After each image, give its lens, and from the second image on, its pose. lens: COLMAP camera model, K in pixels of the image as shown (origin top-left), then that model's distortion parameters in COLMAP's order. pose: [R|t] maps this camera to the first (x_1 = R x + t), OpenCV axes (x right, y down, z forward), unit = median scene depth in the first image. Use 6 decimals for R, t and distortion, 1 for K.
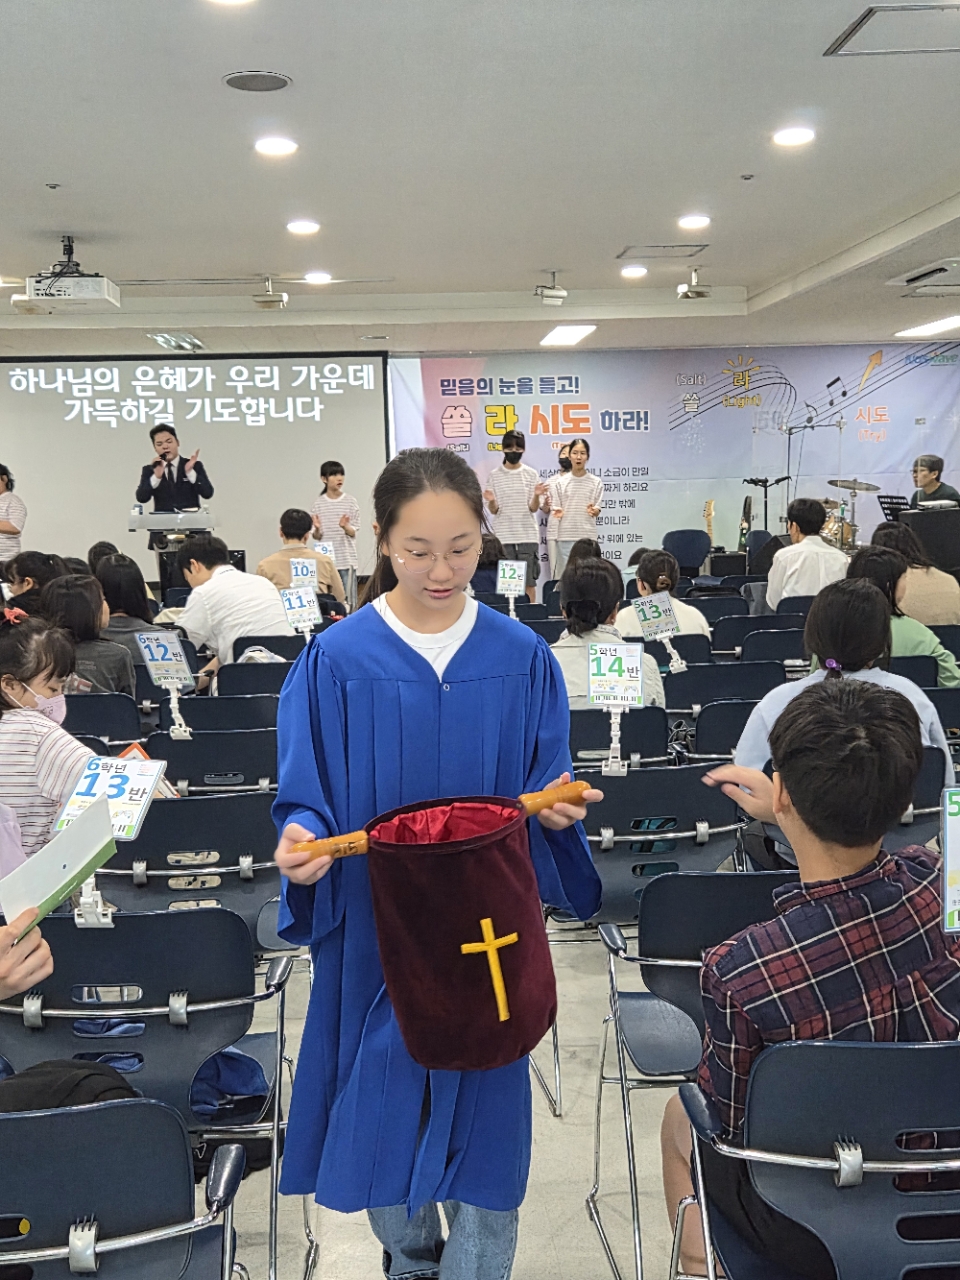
lens RADIAL K [[1426.0, 0, 500.4], [0, 1426.0, 742.4], [0, 0, 1]] dist [0.063735, 0.000000]
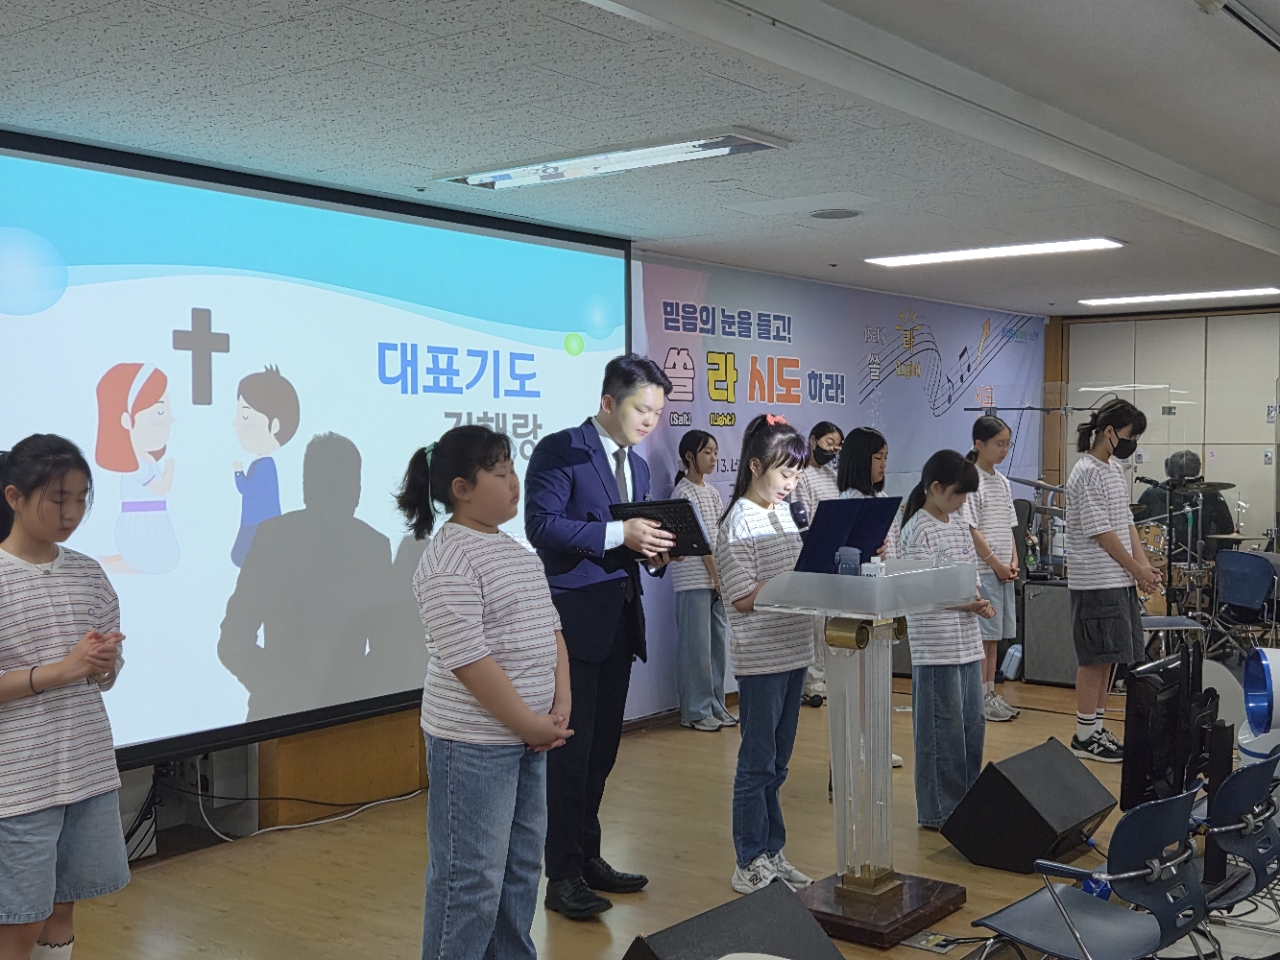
lens RADIAL K [[1426.0, 0, 641.6], [0, 1426.0, 481.5], [0, 0, 1]] dist [0.063735, 0.000000]
pose [[0.642986, -0.002617, 0.765873, -0.478391], [0.118641, 0.988263, -0.096227, -0.129020], [-0.756633, 0.152737, 0.635750, 0.654974]]
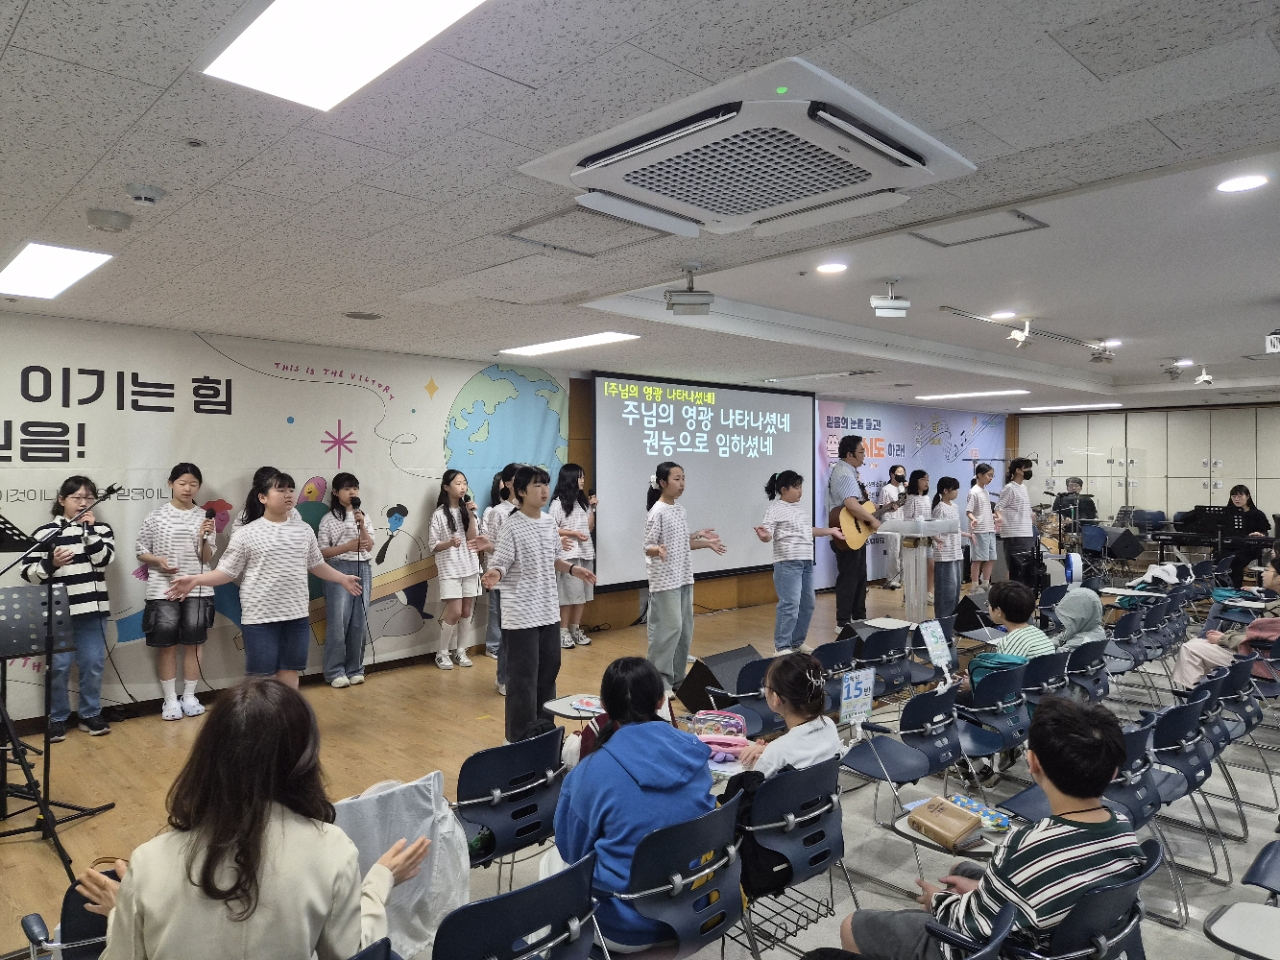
lens RADIAL K [[866.6, 0, 627.1], [0, 866.6, 462.8], [0, 0, 1]] dist [0.039236, -0.018605]
pose [[0.759296, 0.029513, 0.650076, -0.722034], [0.093222, 0.983735, -0.153544, -0.099355], [-0.644034, 0.177187, 0.744195, 0.510681]]
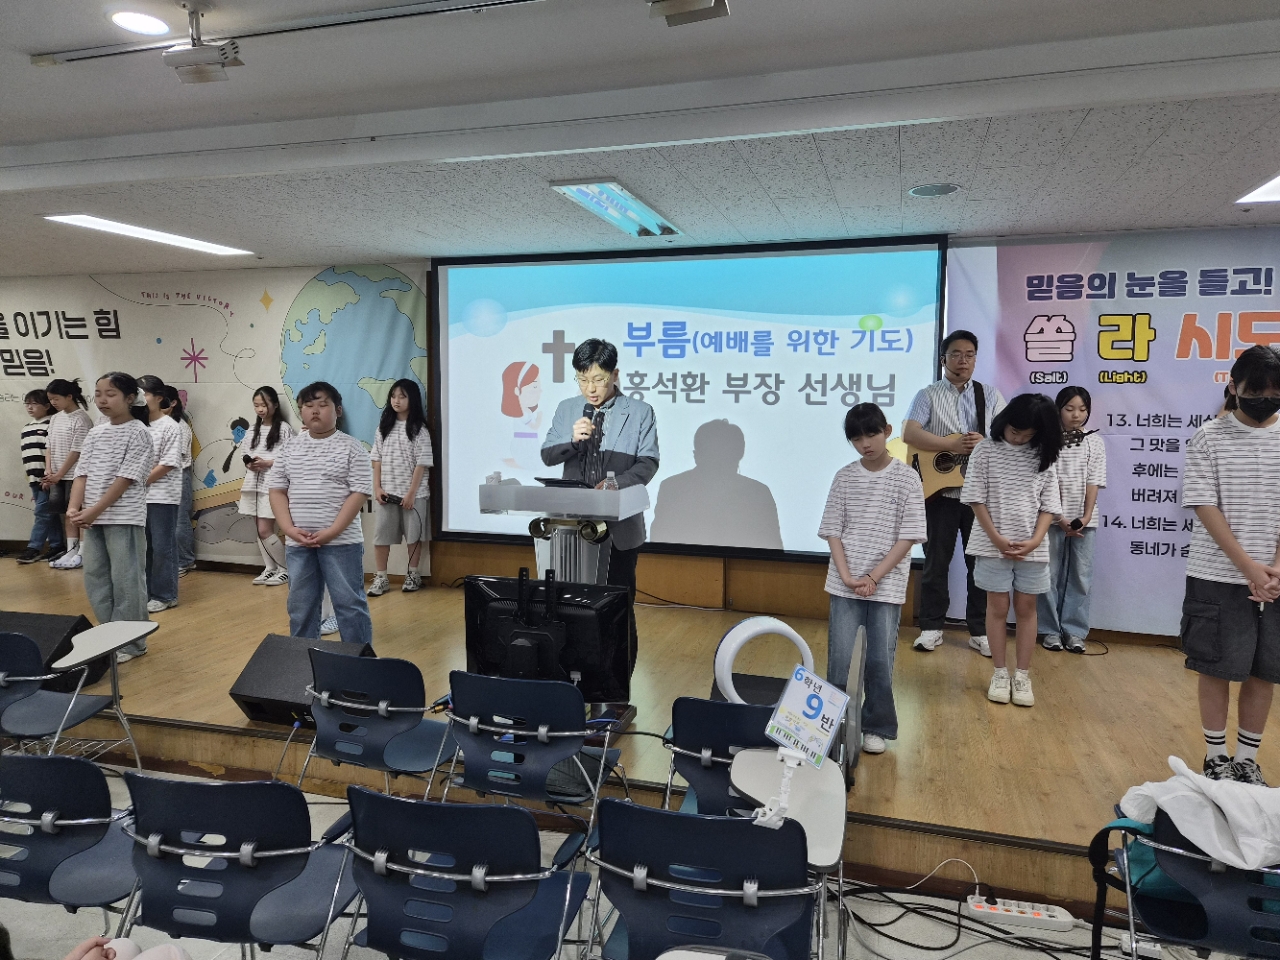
lens RADIAL K [[970.7, 0, 631.5], [0, 970.7, 480.1], [0, 0, 1]] dist [0.040091, -0.025872]
pose [[0.926486, 0.064587, -0.370745, -0.037794], [-0.091208, 0.994328, -0.054708, -0.117526], [0.365108, 0.084501, 0.927122, 0.518767]]
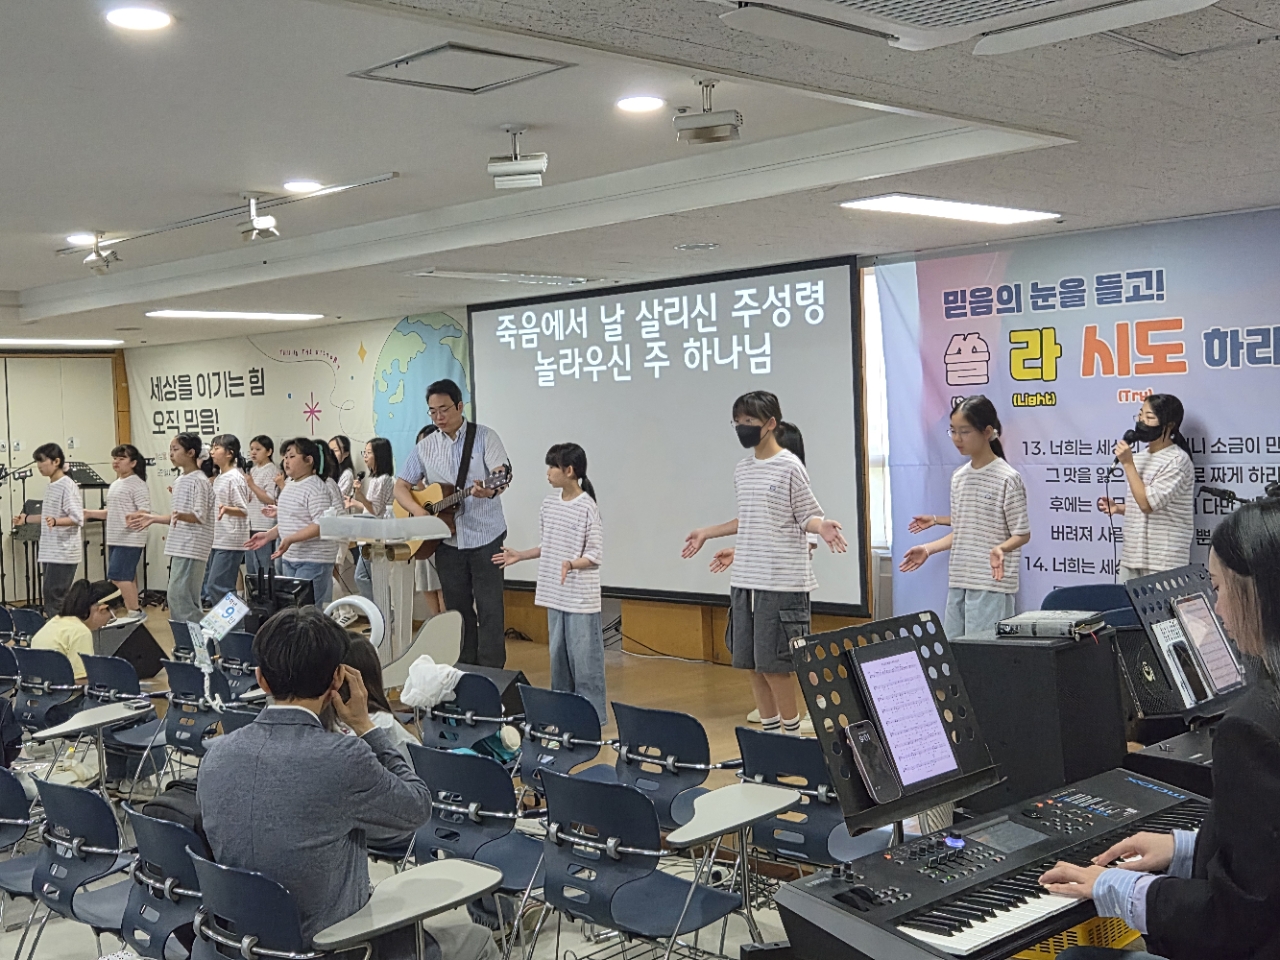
lens RADIAL K [[1547.1, 0, 634.1], [0, 1547.1, 469.4], [0, 0, 1]] dist [0.046491, 0.000000]
pose [[0.660948, 0.023144, -0.750075, 0.360294], [-0.110155, 0.991689, -0.066467, -0.121596], [0.742303, 0.126556, 0.658004, 0.482463]]
